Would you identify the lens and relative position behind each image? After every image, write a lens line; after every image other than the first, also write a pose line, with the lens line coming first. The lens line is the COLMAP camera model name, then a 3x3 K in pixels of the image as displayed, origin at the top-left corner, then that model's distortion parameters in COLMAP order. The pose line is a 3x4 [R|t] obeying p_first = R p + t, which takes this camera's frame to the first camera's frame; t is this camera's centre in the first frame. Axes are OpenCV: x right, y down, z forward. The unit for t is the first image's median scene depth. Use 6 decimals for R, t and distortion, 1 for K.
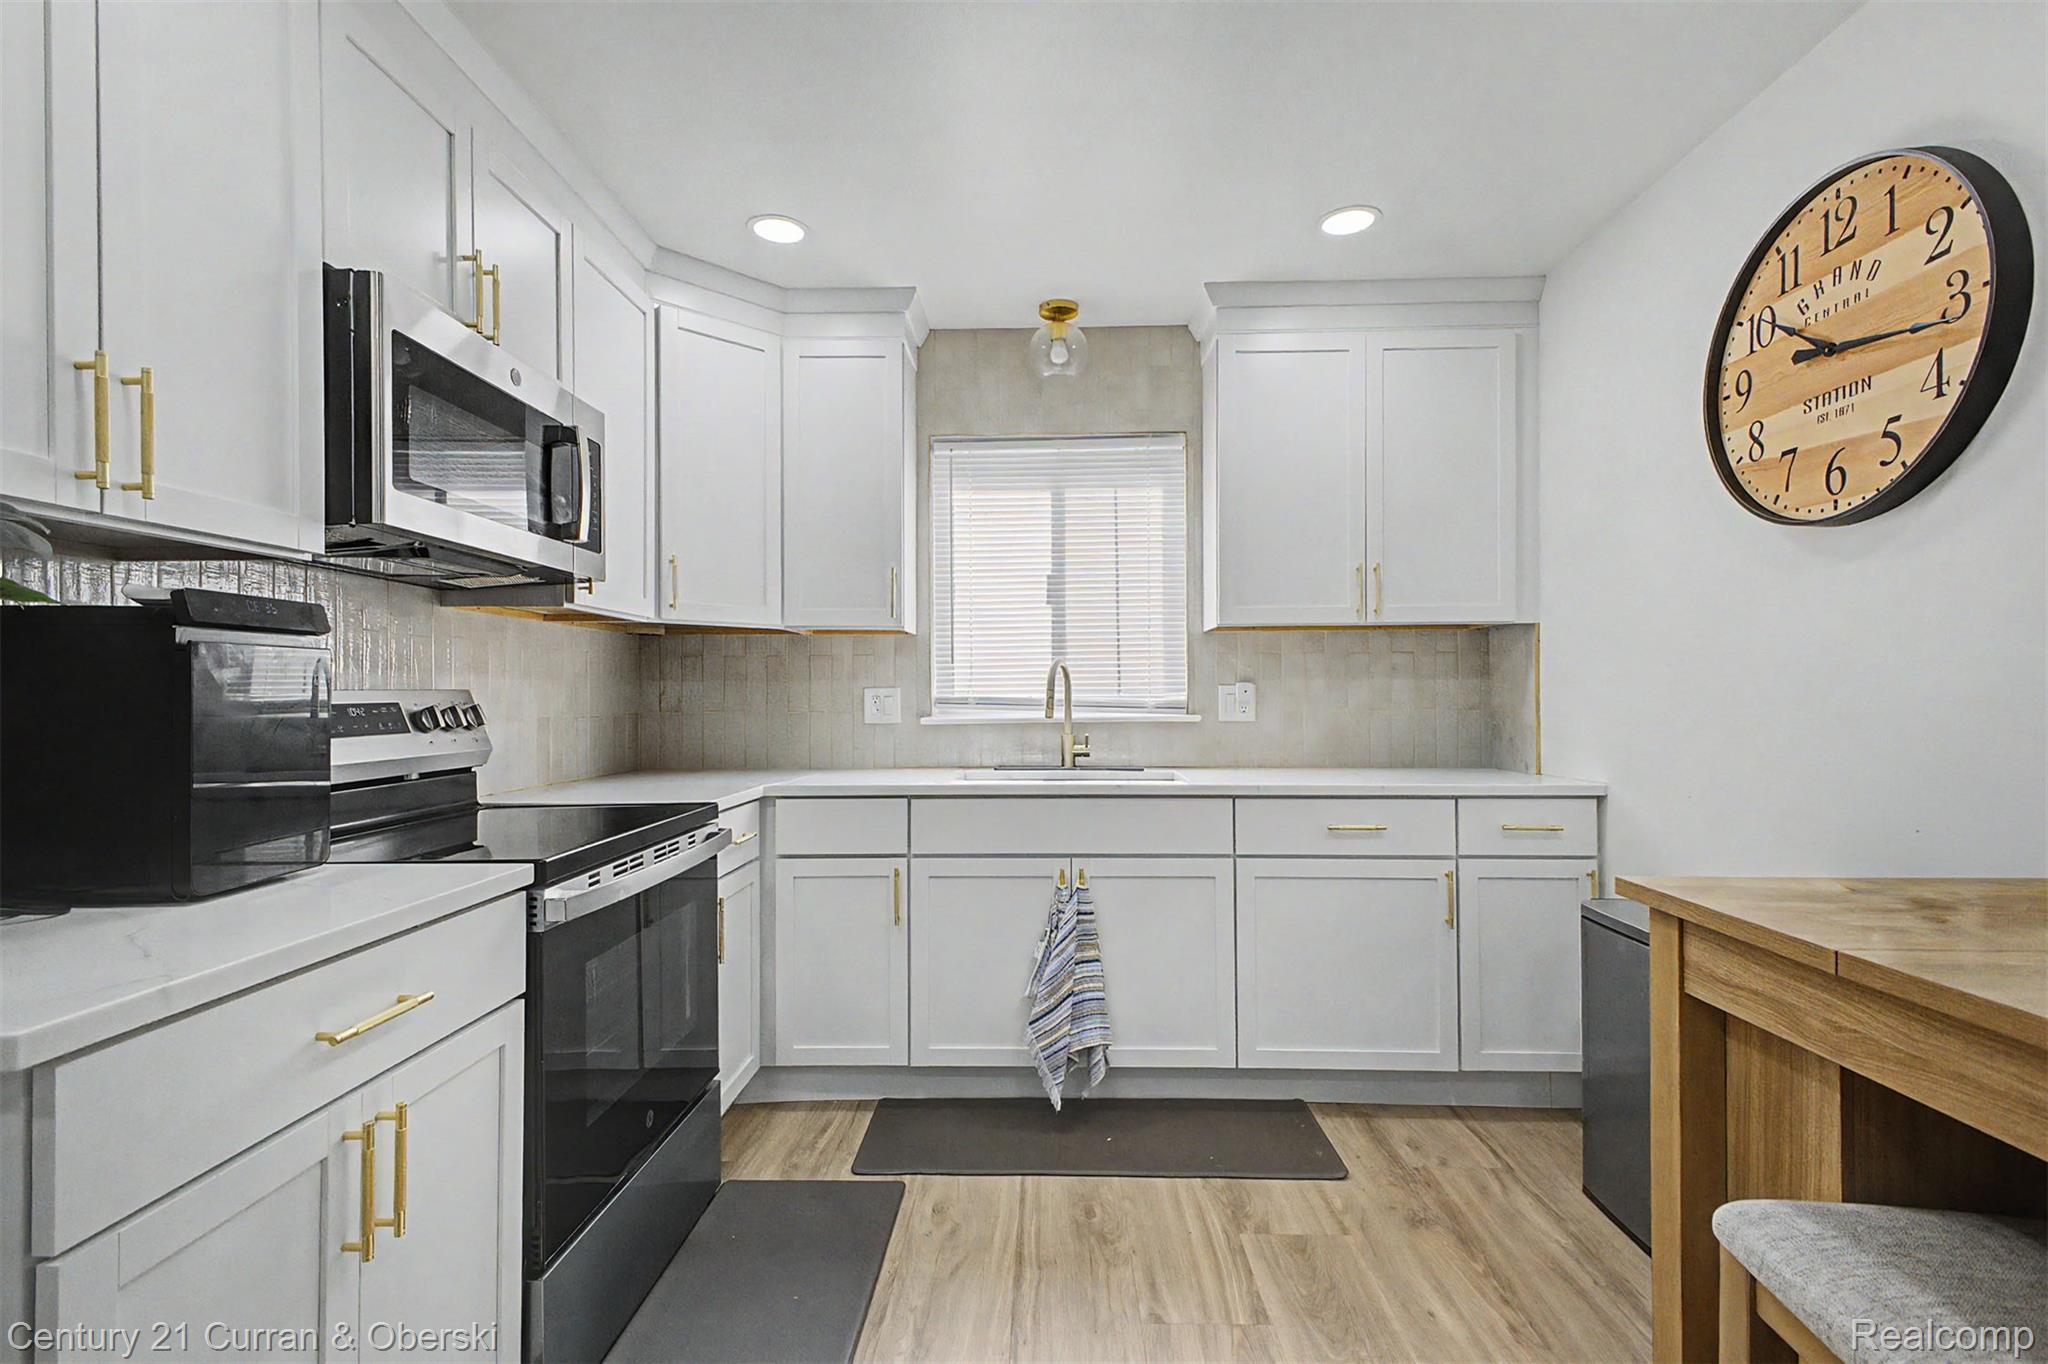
lens RADIAL K [[923.9, 0, 1033.7], [0, 923.9, 690.2], [0, 0, 1]] dist [0.028153, -0.001104]
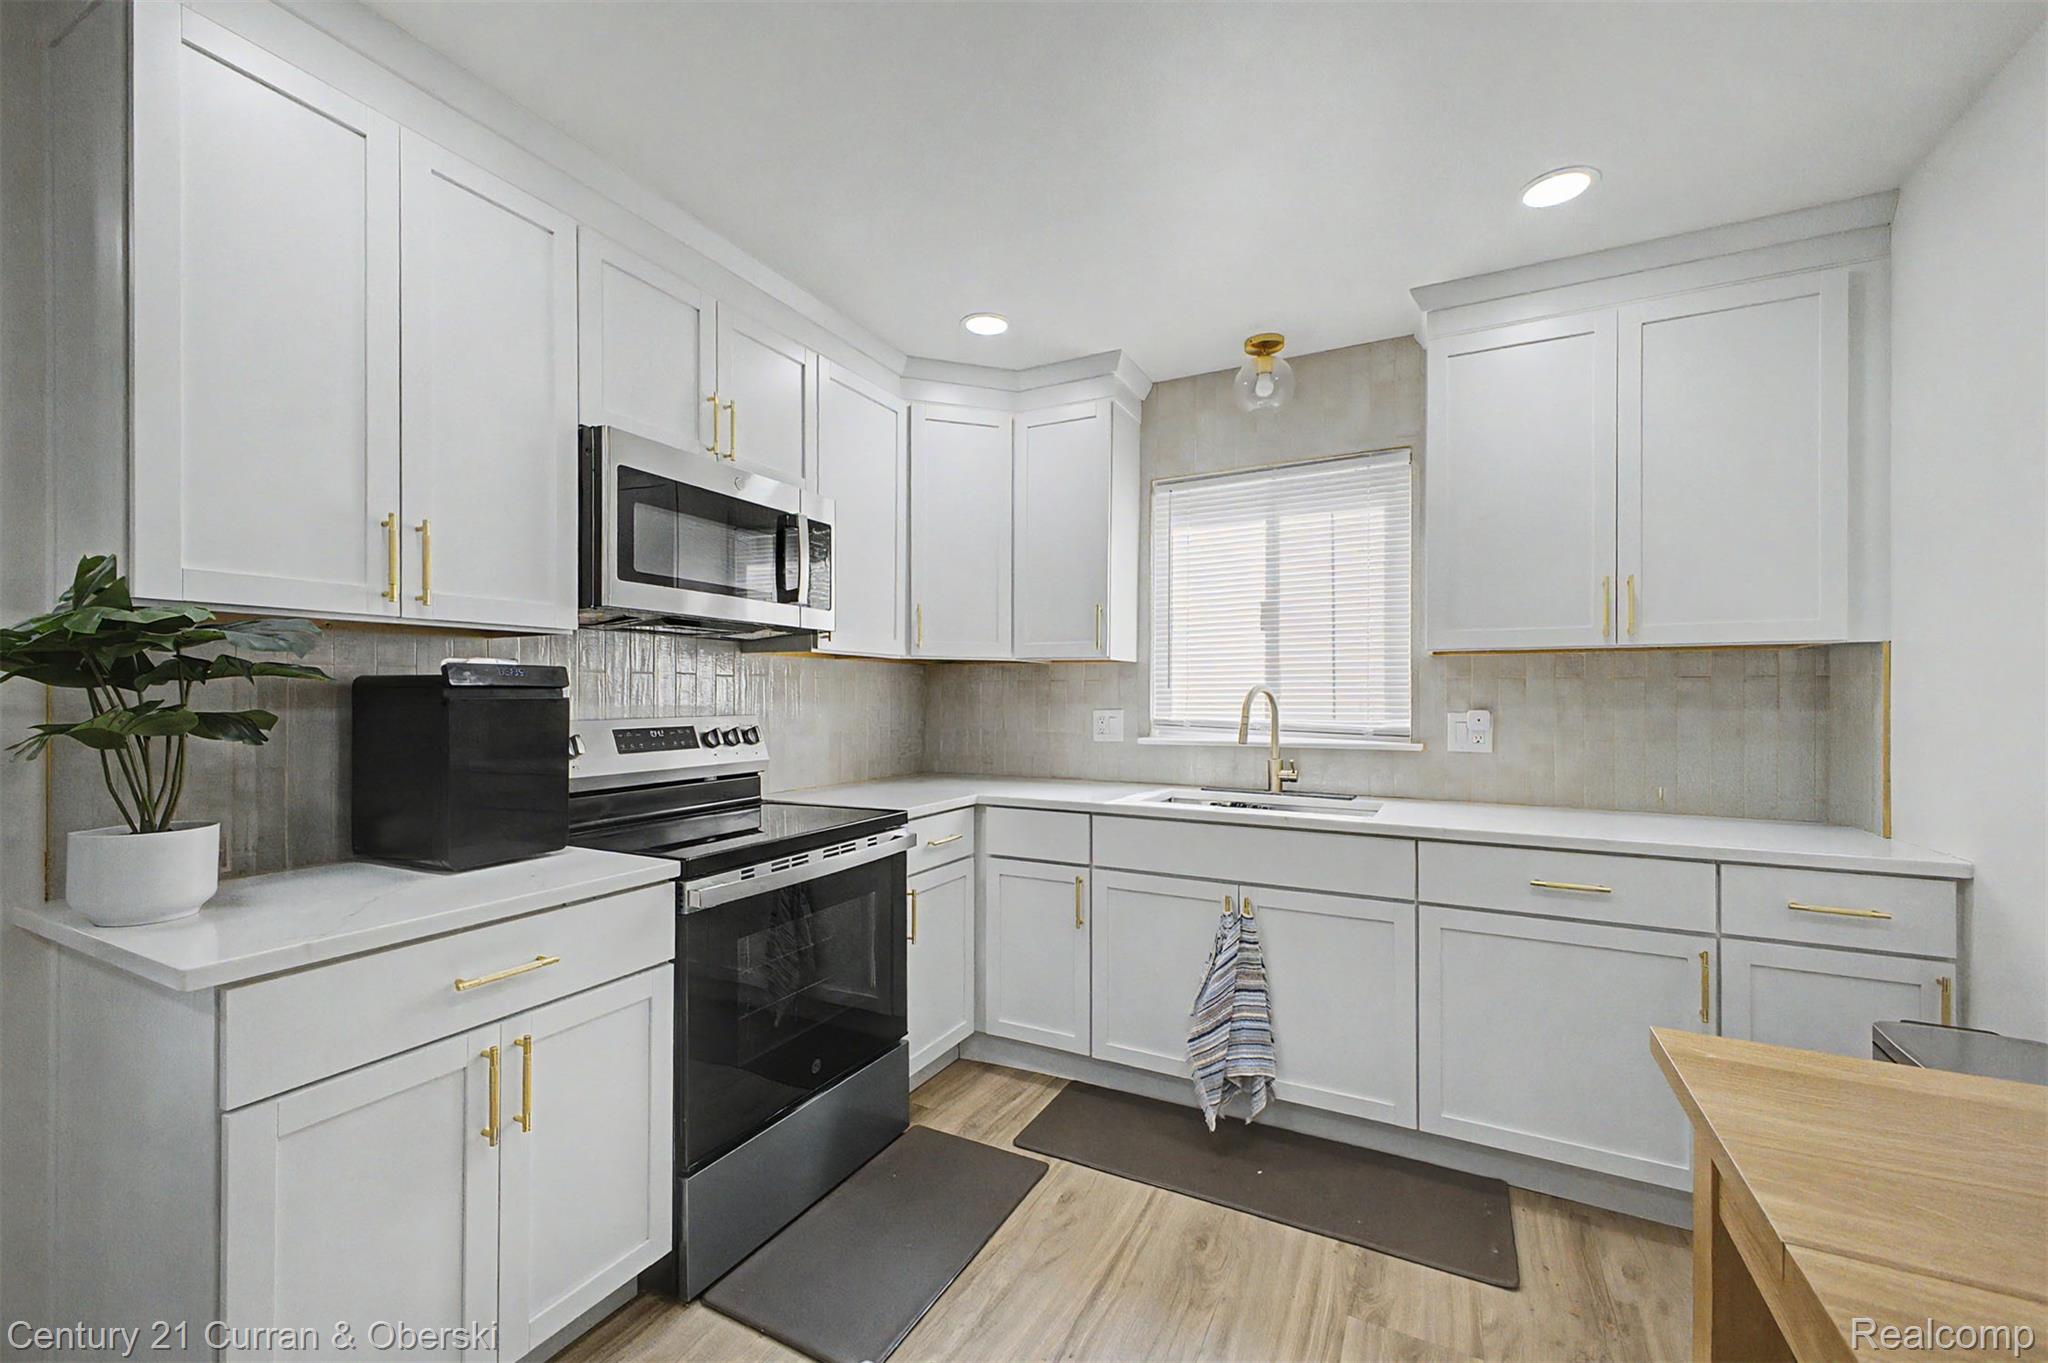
lens RADIAL K [[802.9, 0, 1035.5], [0, 802.9, 695.0], [0, 0, 1]] dist [0.014494, -0.003703]
pose [[0.903576, 0.006361, -0.428380, 0.216959], [-0.005585, 0.999980, 0.003067, -0.029190], [0.428391, -0.000378, 0.903593, 0.105951]]
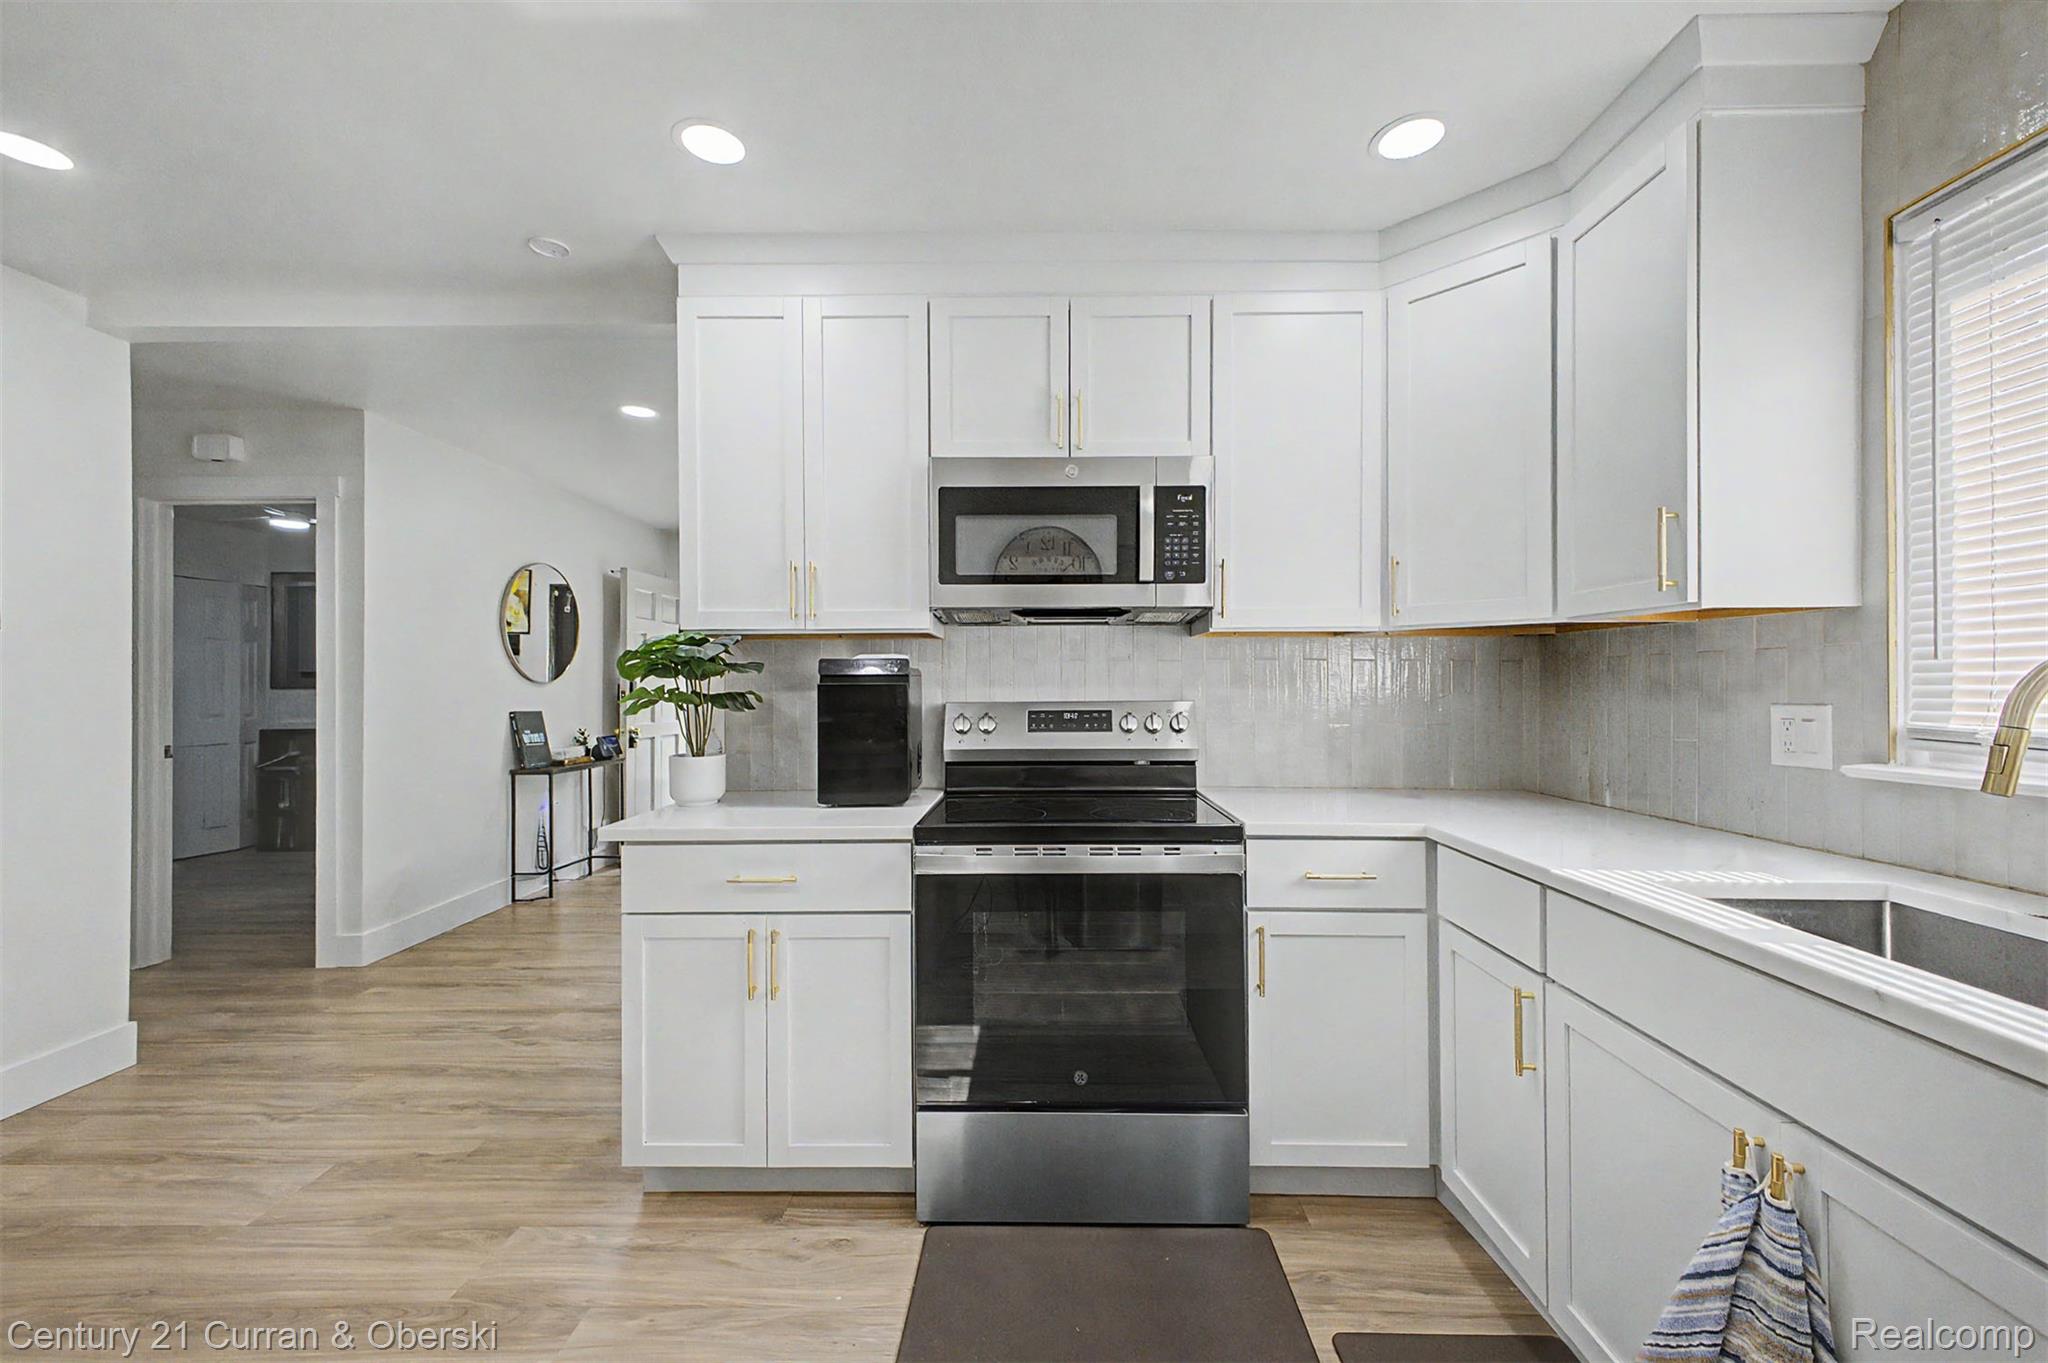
lens RADIAL K [[802.9, 0, 1042.3], [0, 802.9, 675.9], [0, 0, 1]] dist [0.014494, -0.003703]
pose [[0.026063, 0.000912, -0.999660, 0.411913], [0.006402, 0.999979, 0.001080, -0.030757], [0.999640, -0.006428, 0.026056, 0.648740]]
